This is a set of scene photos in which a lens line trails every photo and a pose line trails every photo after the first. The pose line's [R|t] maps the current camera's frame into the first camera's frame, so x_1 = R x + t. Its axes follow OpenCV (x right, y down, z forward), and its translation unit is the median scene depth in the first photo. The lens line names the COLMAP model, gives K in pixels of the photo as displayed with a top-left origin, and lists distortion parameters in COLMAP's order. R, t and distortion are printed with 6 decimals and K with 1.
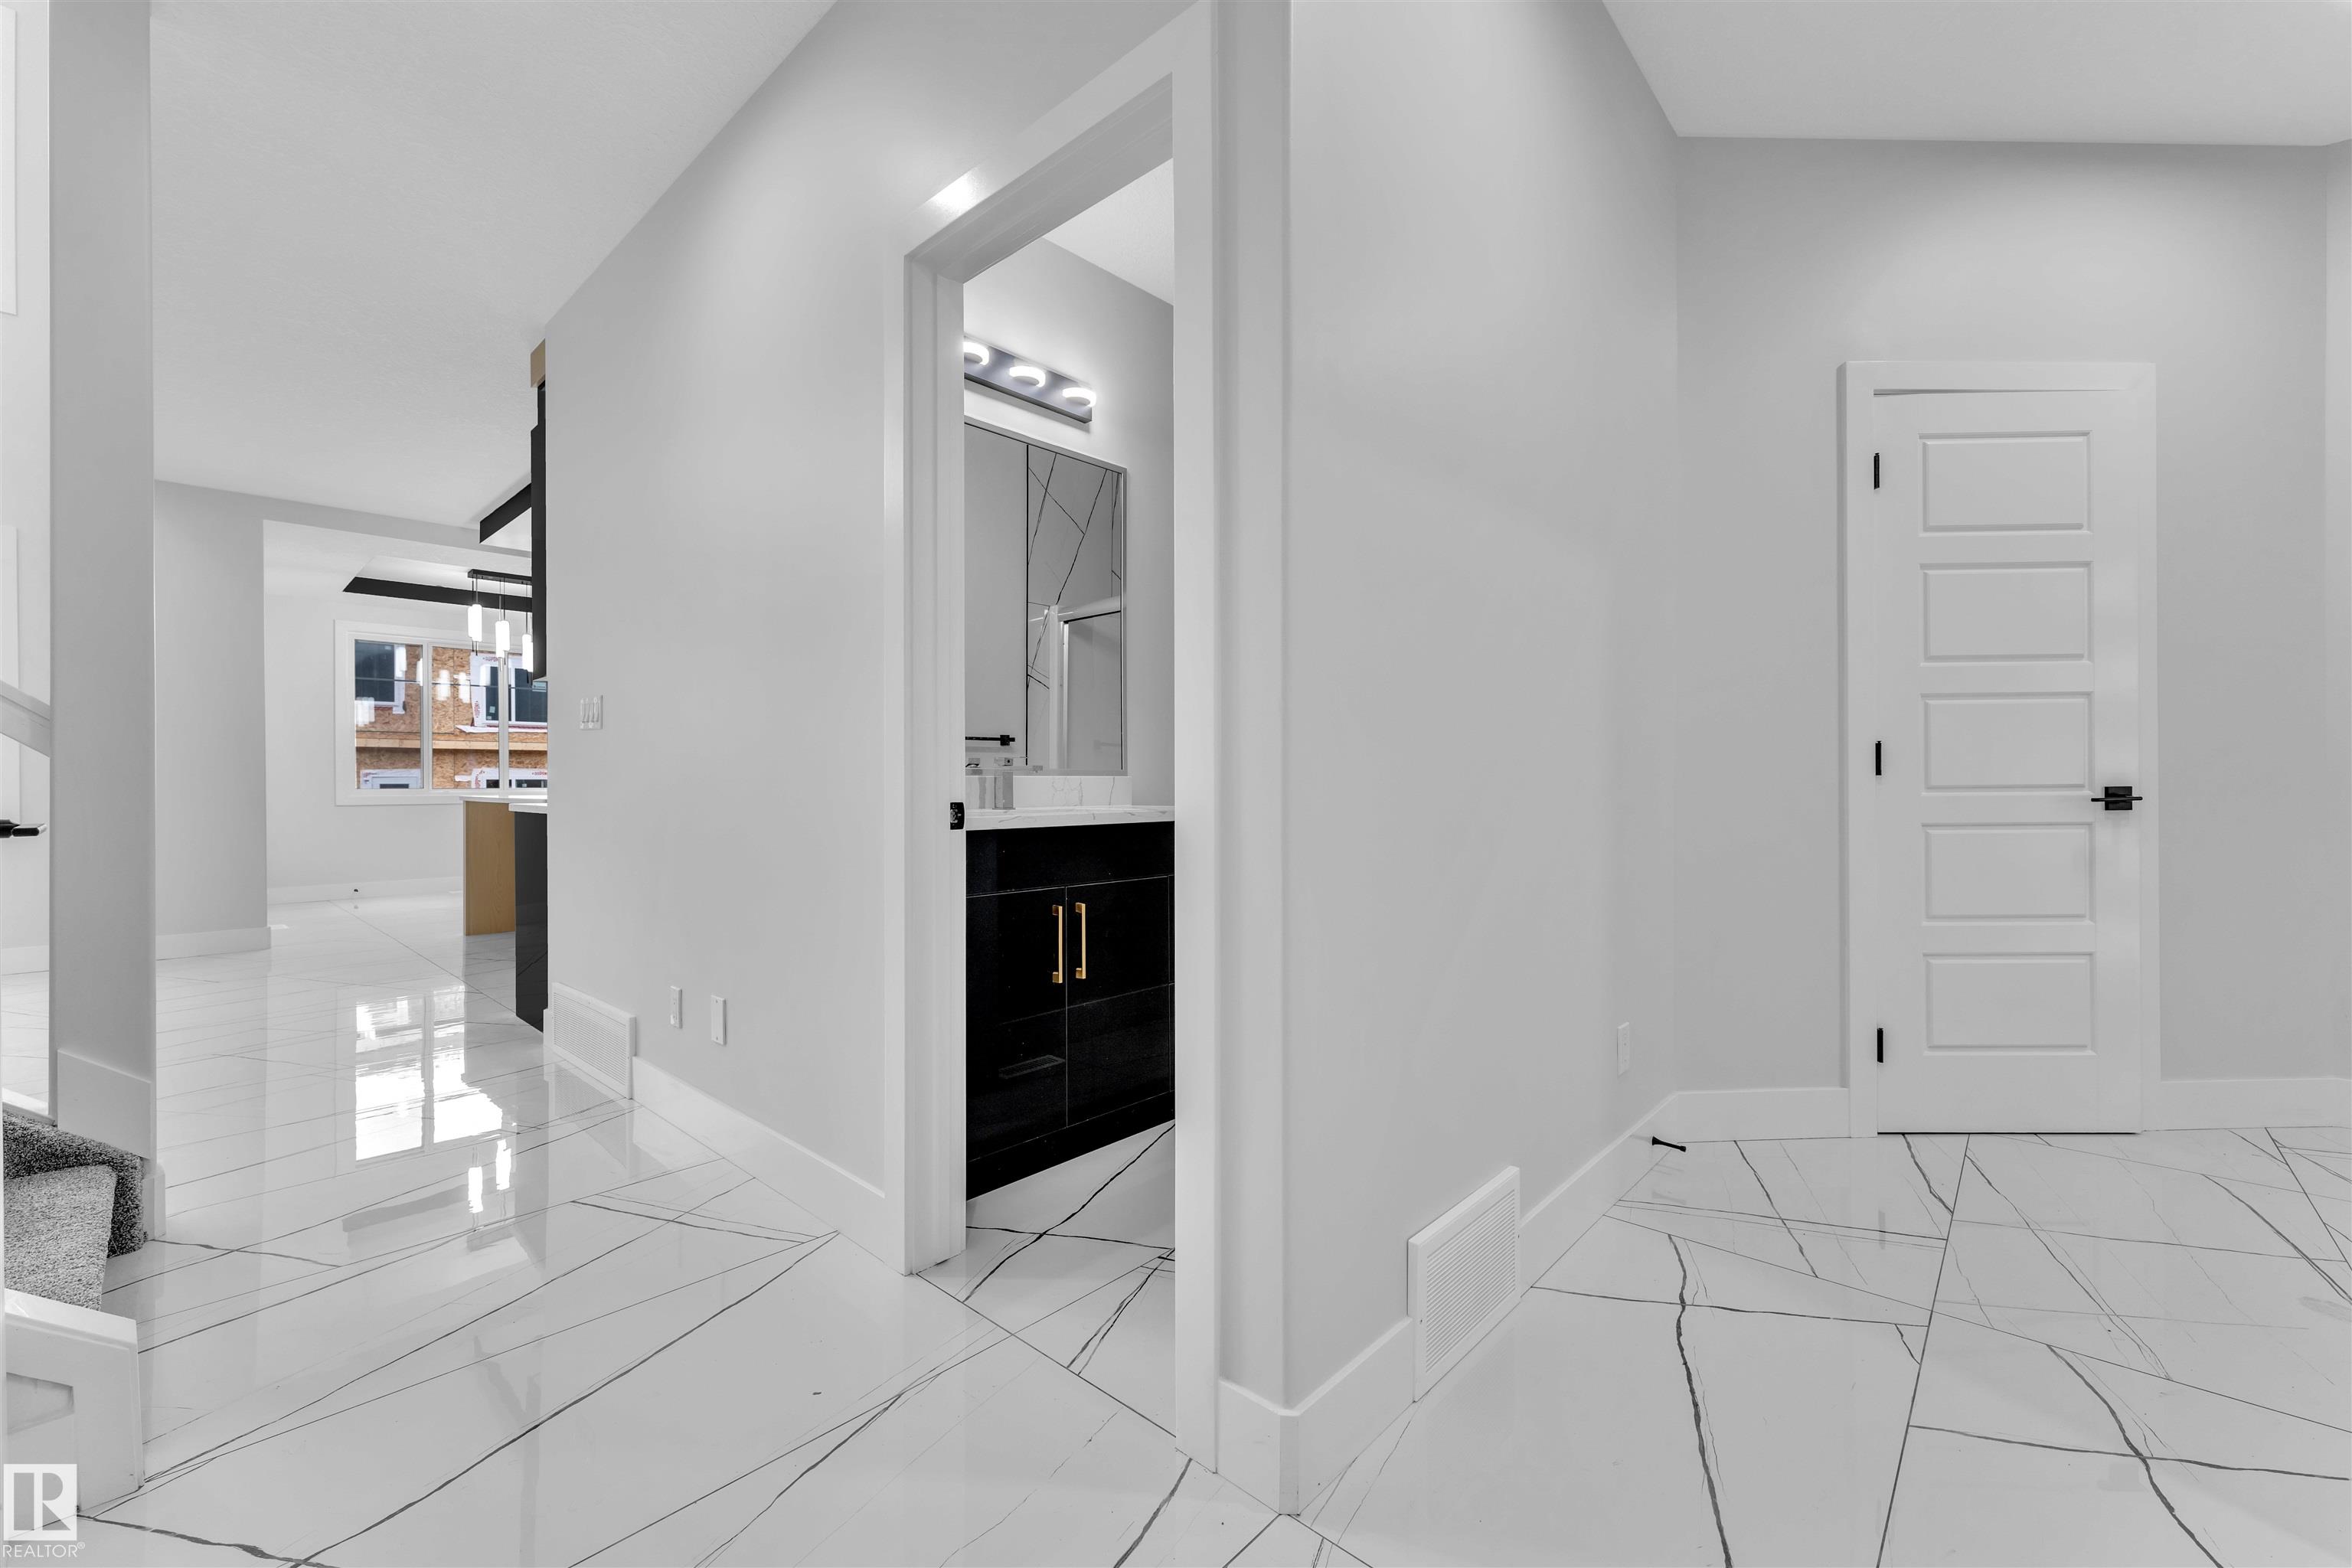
lens RADIAL K [[956.2, 0, 1169.0], [0, 956.2, 779.4], [0, 0, 1]] dist [-0.001548, -0.000263]
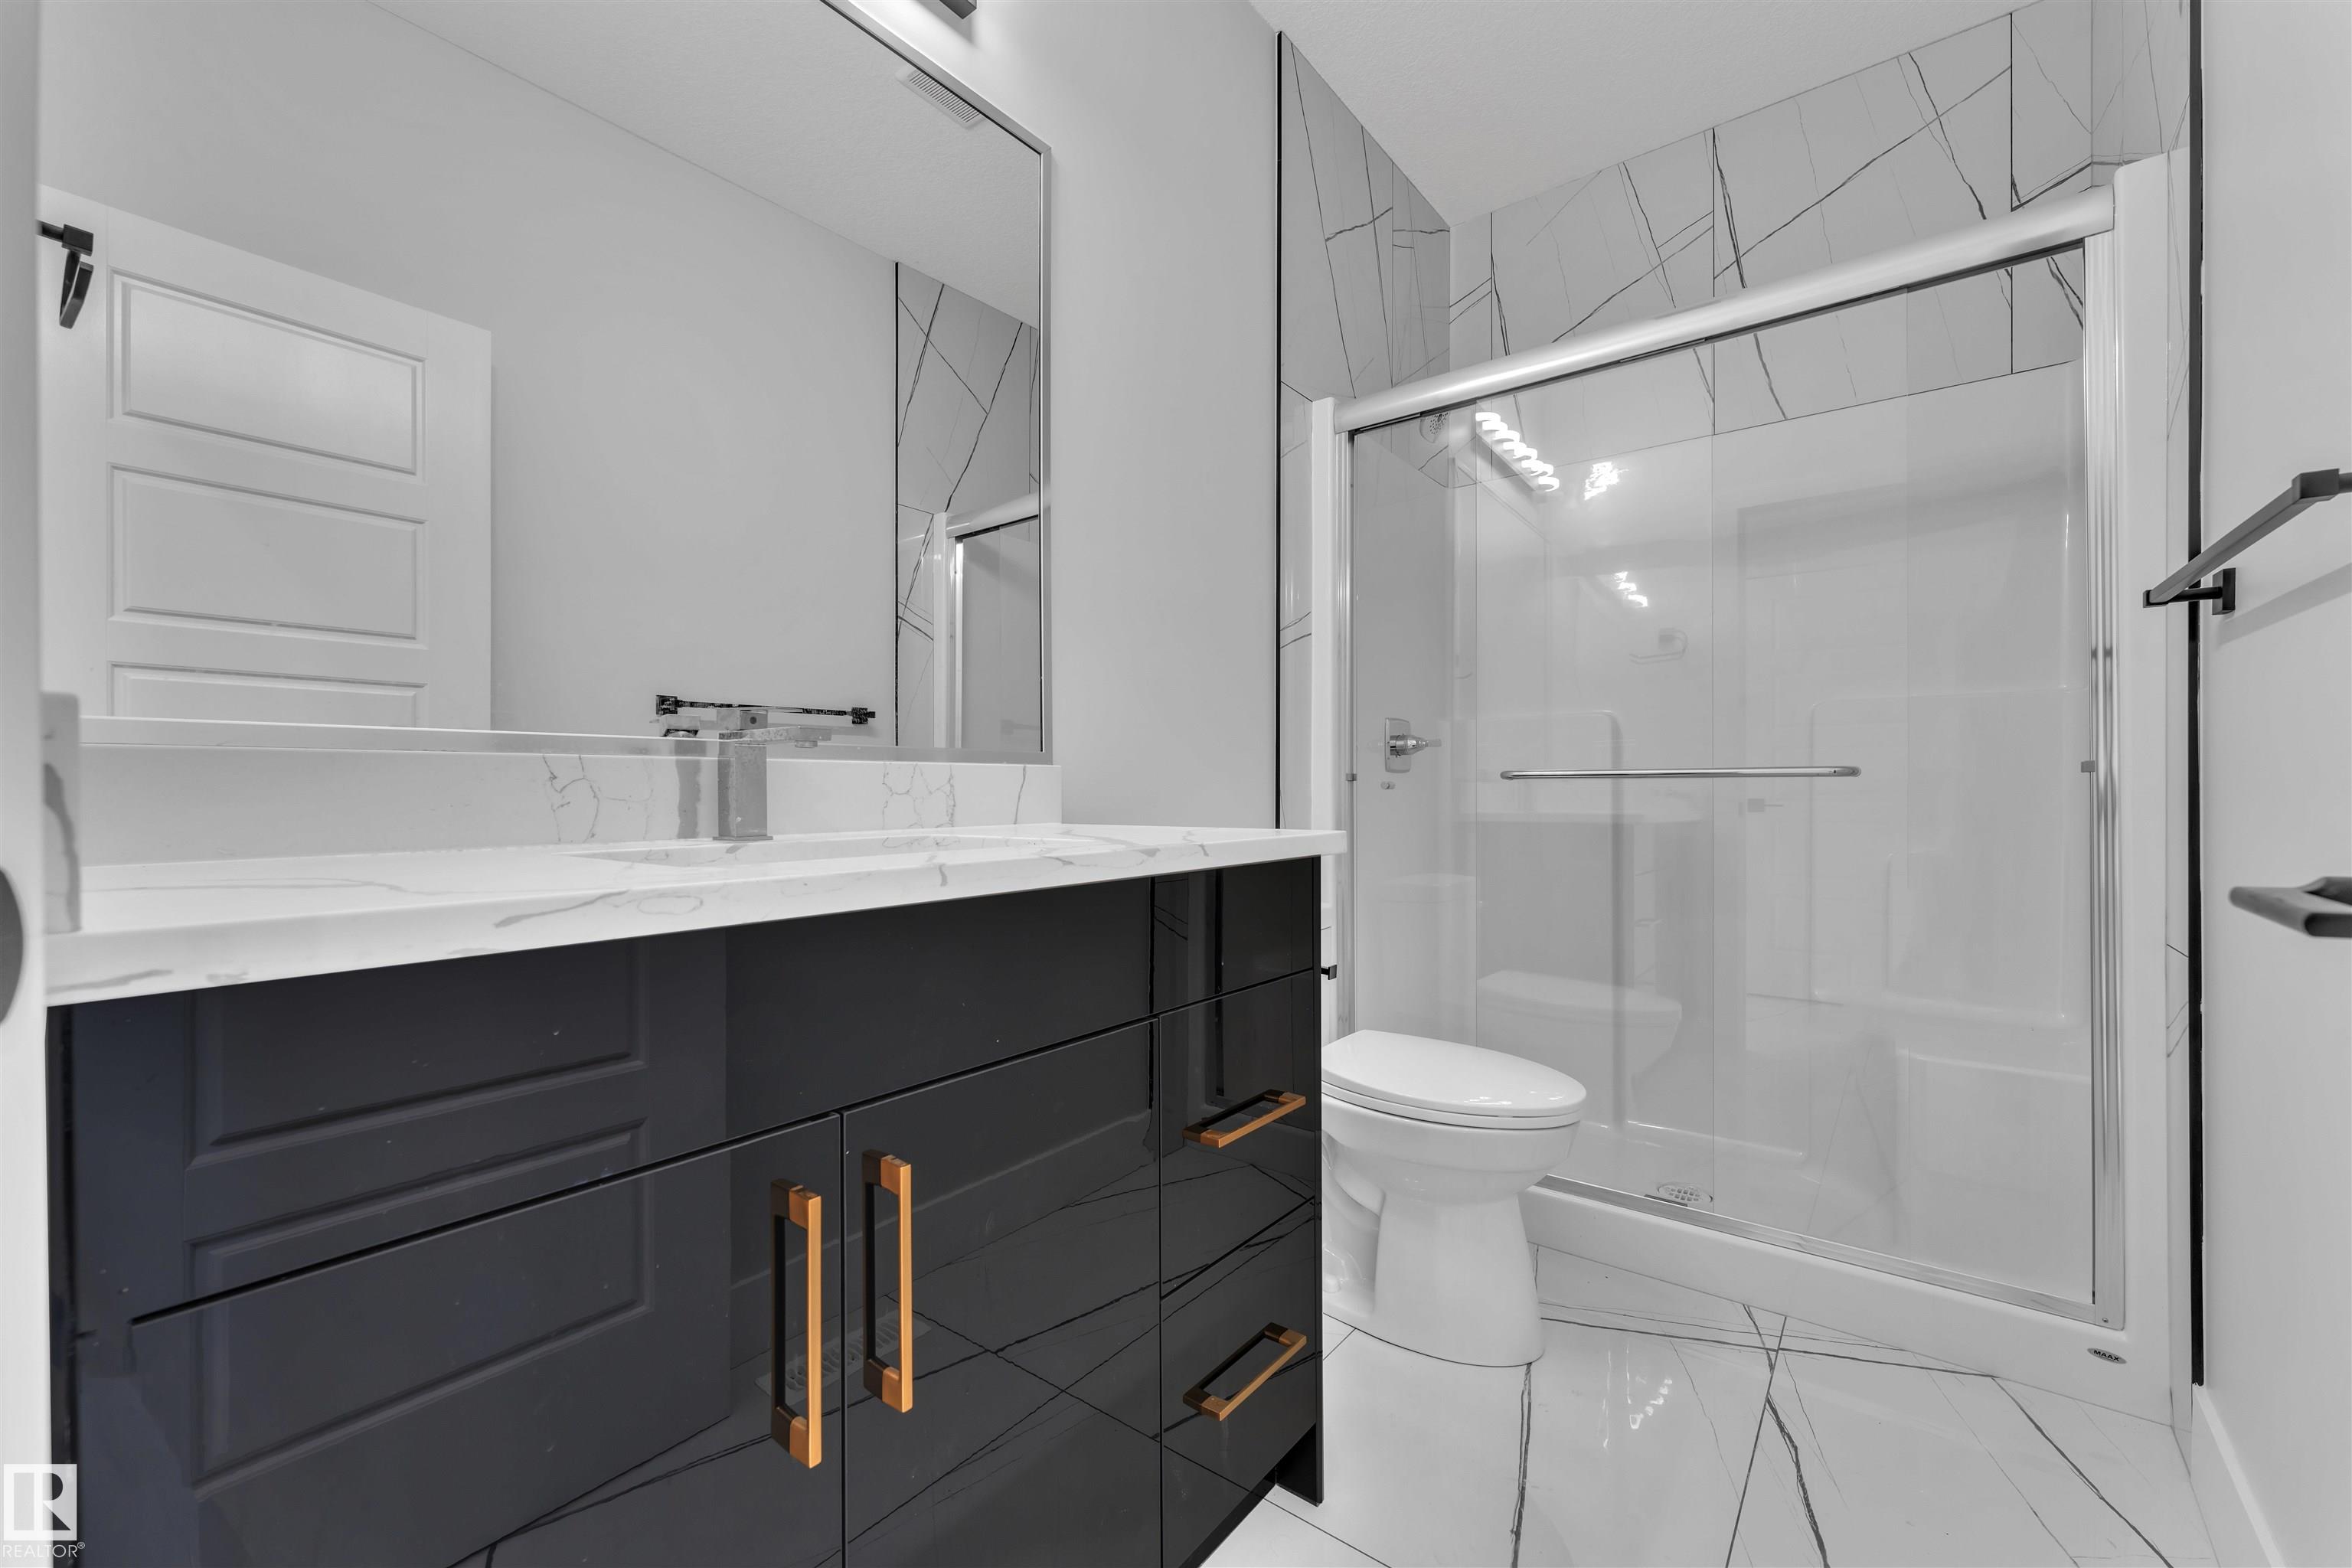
lens RADIAL K [[950.4, 0, 1165.0], [0, 950.4, 788.5], [0, 0, 1]] dist [0.000303, -0.000440]
pose [[0.997268, -0.001114, 0.073865, -0.014386], [0.000788, 0.999990, 0.004444, 0.004852], [-0.073869, -0.004373, 0.997258, 0.337171]]
